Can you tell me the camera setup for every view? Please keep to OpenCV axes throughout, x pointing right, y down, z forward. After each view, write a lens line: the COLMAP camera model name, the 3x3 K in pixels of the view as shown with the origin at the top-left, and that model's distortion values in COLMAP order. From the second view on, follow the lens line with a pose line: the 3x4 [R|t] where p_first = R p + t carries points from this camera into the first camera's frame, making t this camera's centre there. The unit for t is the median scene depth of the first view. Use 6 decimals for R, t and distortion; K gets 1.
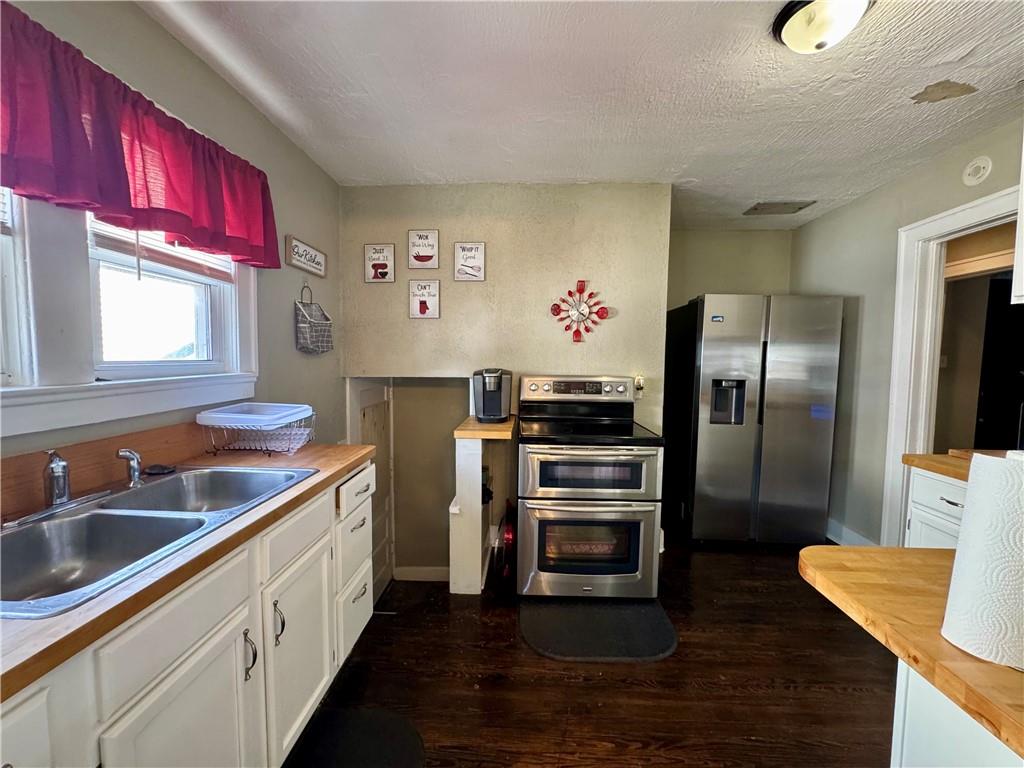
lens RADIAL K [[411.9, 0, 510.6], [0, 411.9, 383.2], [0, 0, 1]] dist [-0.000470, -0.000039]
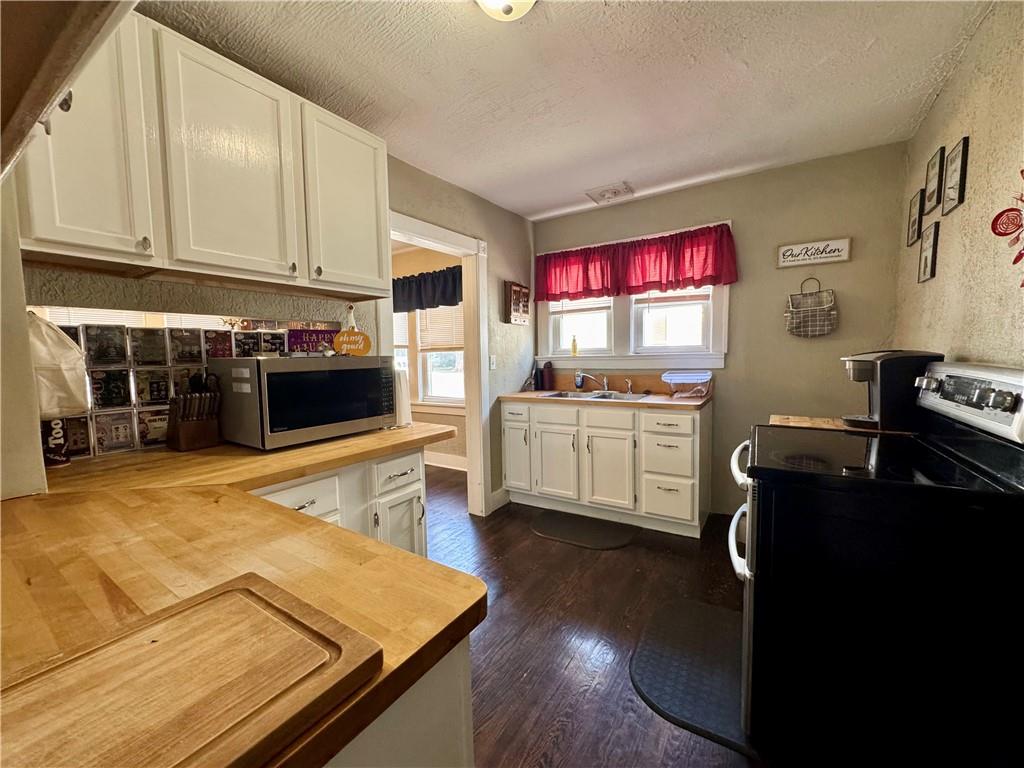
lens RADIAL K [[411.9, 0, 512.4], [0, 411.9, 384.5], [0, 0, 1]] dist [-0.000470, -0.000039]
pose [[-0.506601, 0.064131, -0.859792, 1.182387], [-0.044043, 0.994003, 0.100092, -0.026190], [0.861055, 0.088574, -0.500738, 1.136490]]
